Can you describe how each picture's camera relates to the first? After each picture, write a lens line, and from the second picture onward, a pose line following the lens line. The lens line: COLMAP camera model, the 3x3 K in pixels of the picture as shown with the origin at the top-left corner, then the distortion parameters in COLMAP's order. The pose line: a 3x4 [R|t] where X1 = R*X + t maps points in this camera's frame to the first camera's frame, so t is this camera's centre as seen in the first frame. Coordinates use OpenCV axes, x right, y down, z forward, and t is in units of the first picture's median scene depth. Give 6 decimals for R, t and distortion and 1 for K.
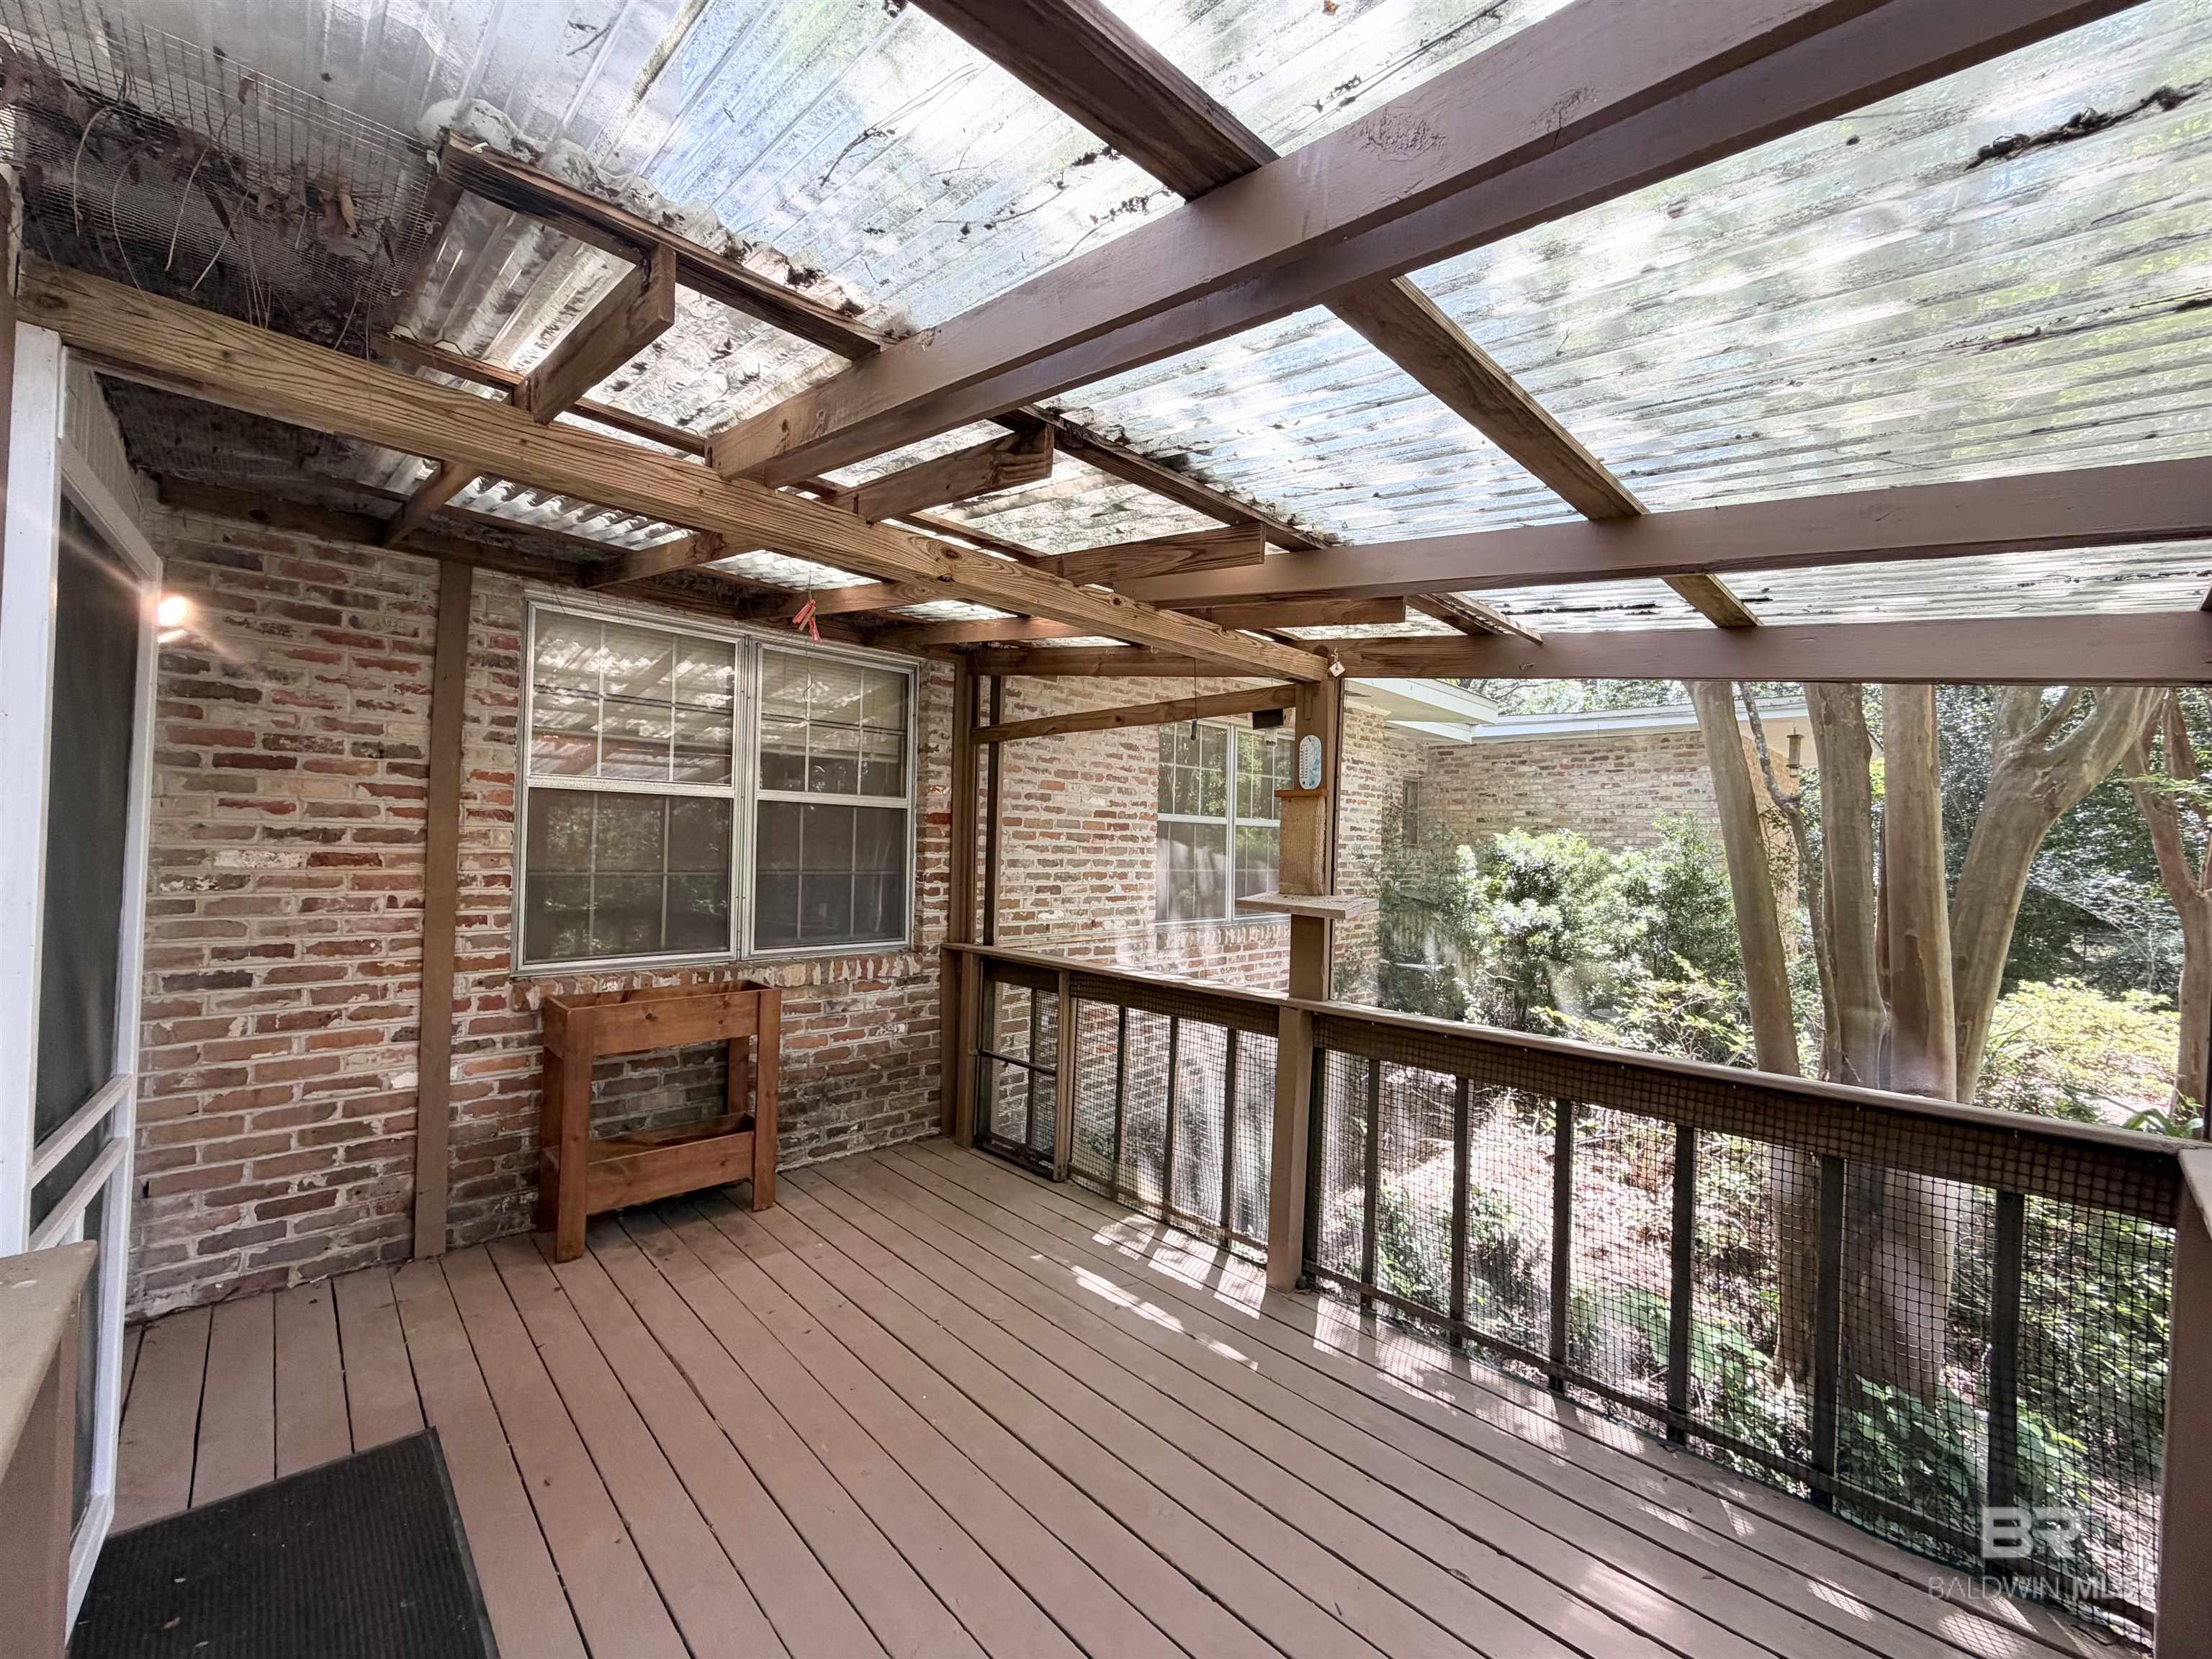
lens RADIAL K [[882.8, 0, 1099.6], [0, 882.8, 831.2], [0, 0, 1]] dist [0.000717, -0.000019]
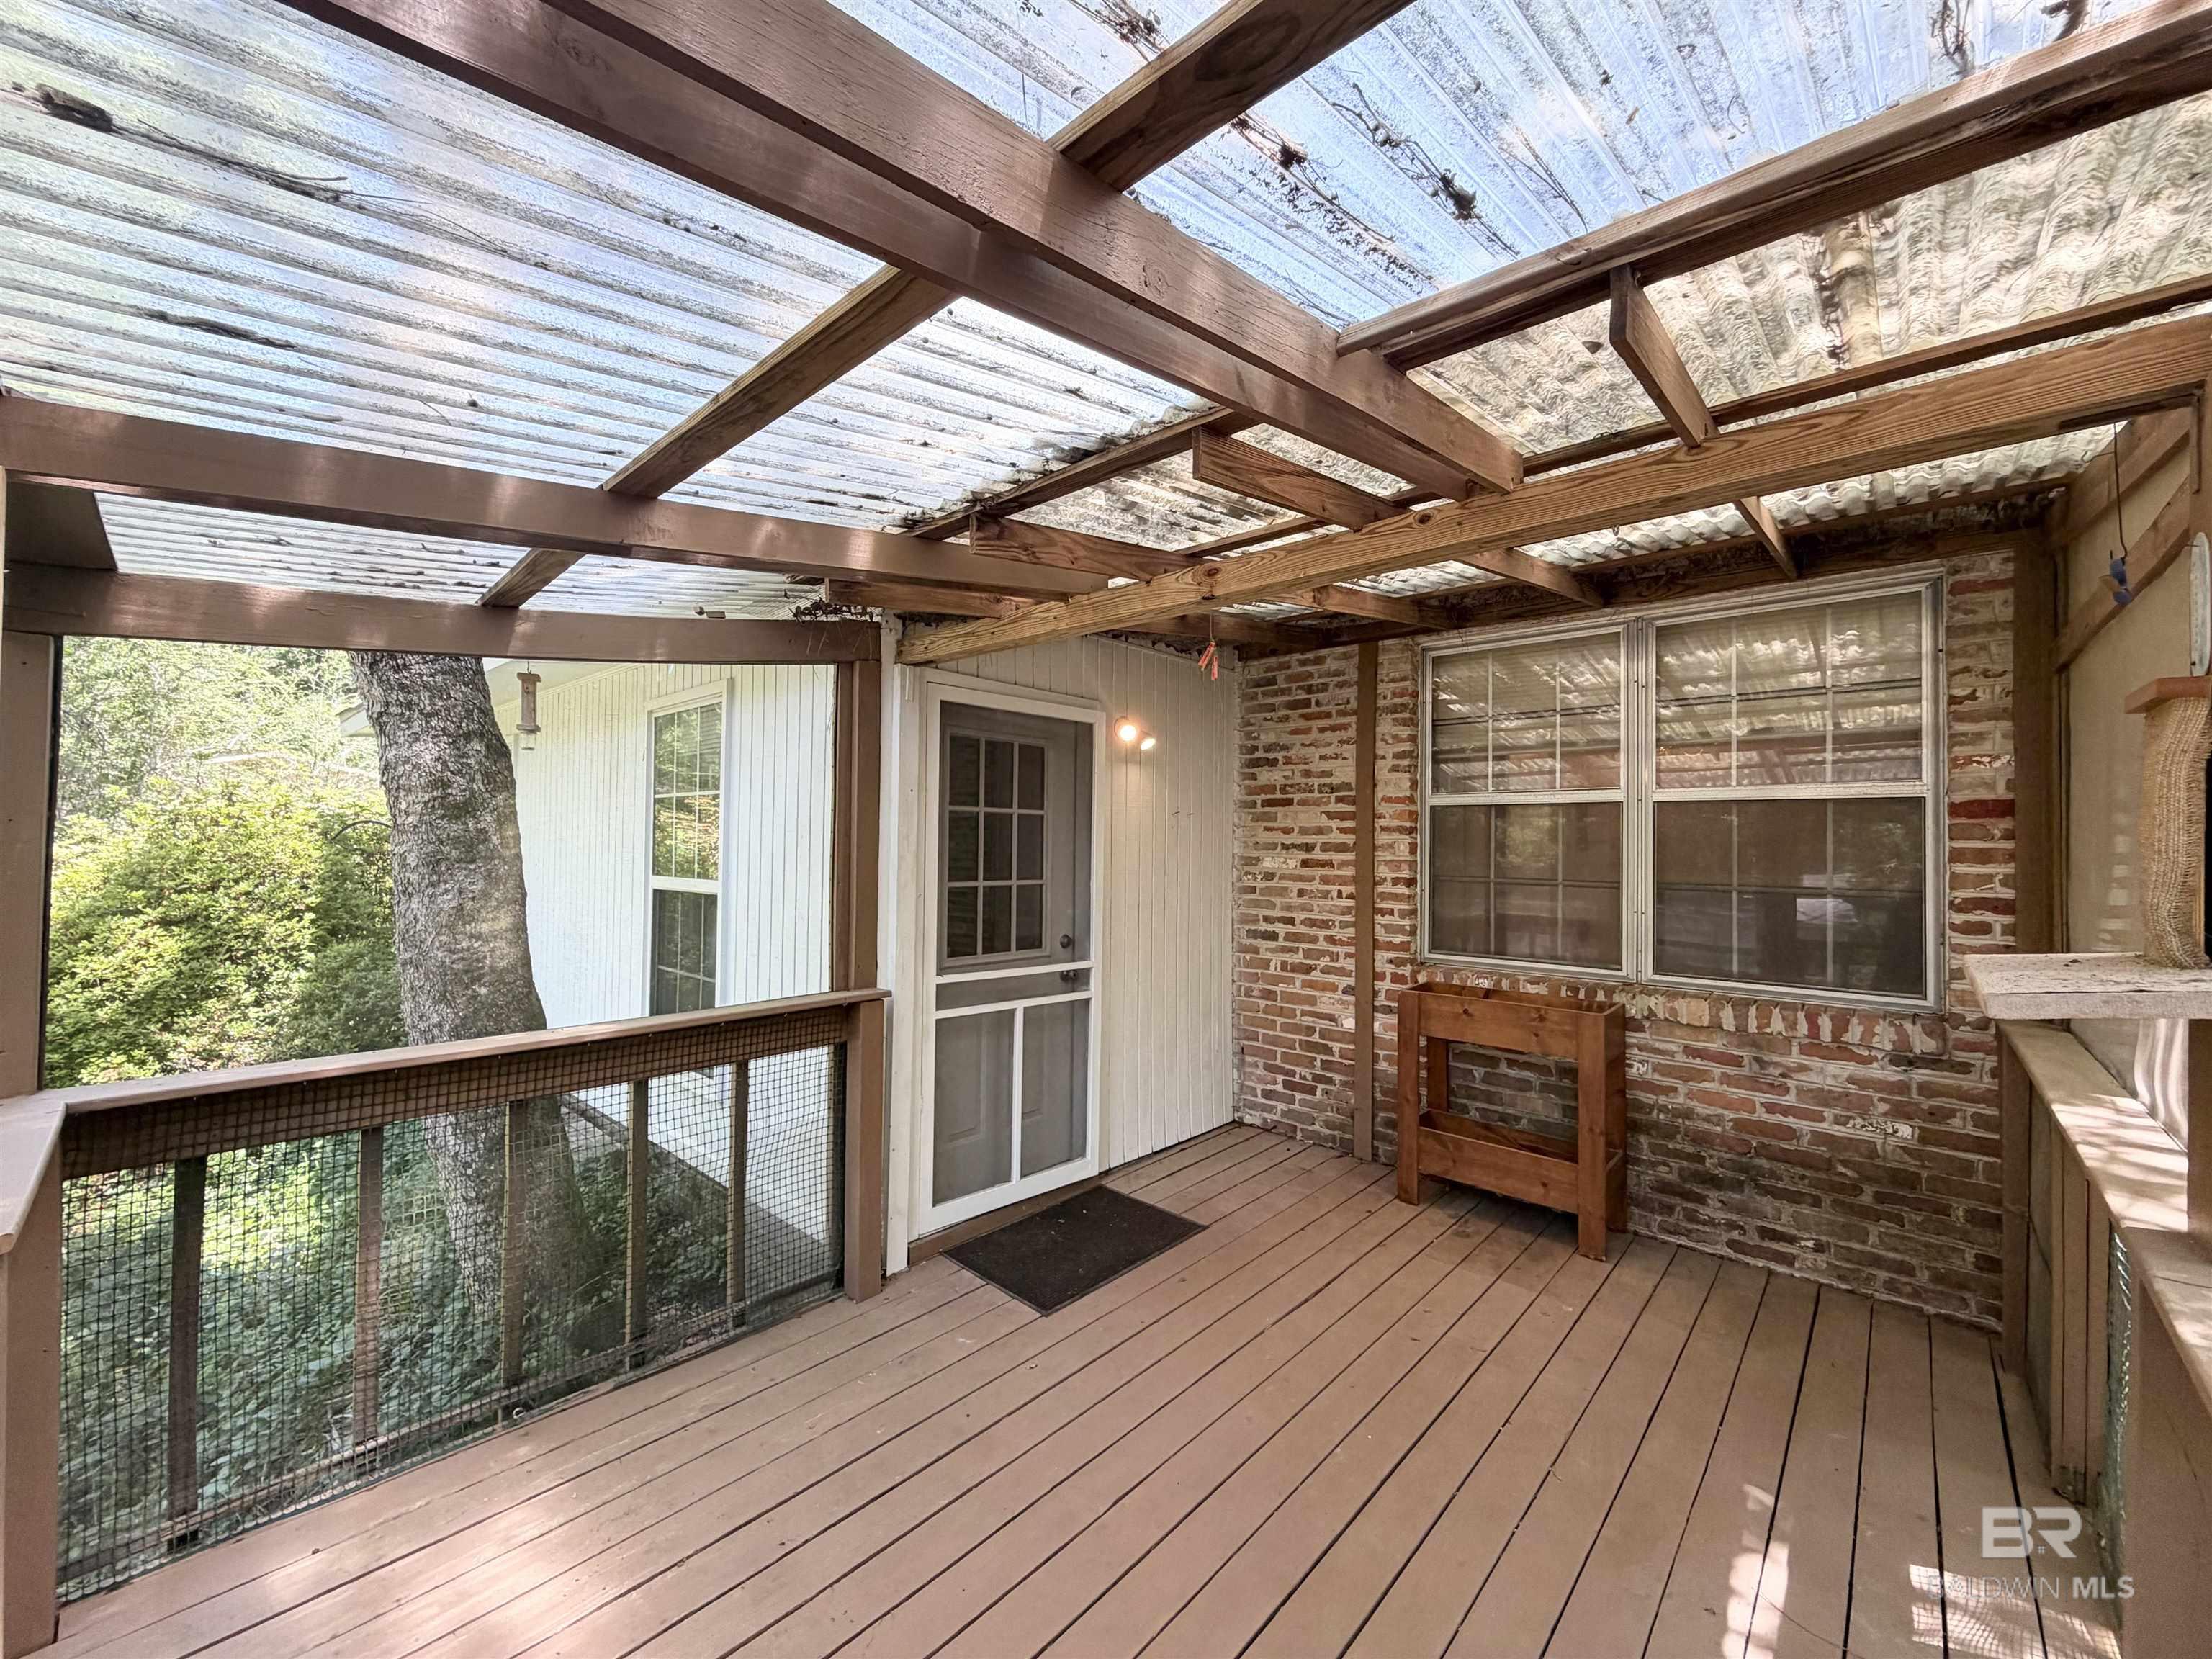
lens RADIAL K [[882.8, 0, 1099.7], [0, 882.8, 830.6], [0, 0, 1]] dist [0.000717, -0.000019]
pose [[0.061725, -0.035714, -0.997454, 0.573126], [0.009117, 0.999338, -0.035217, 0.024169], [0.998052, -0.006920, 0.062010, 0.514092]]
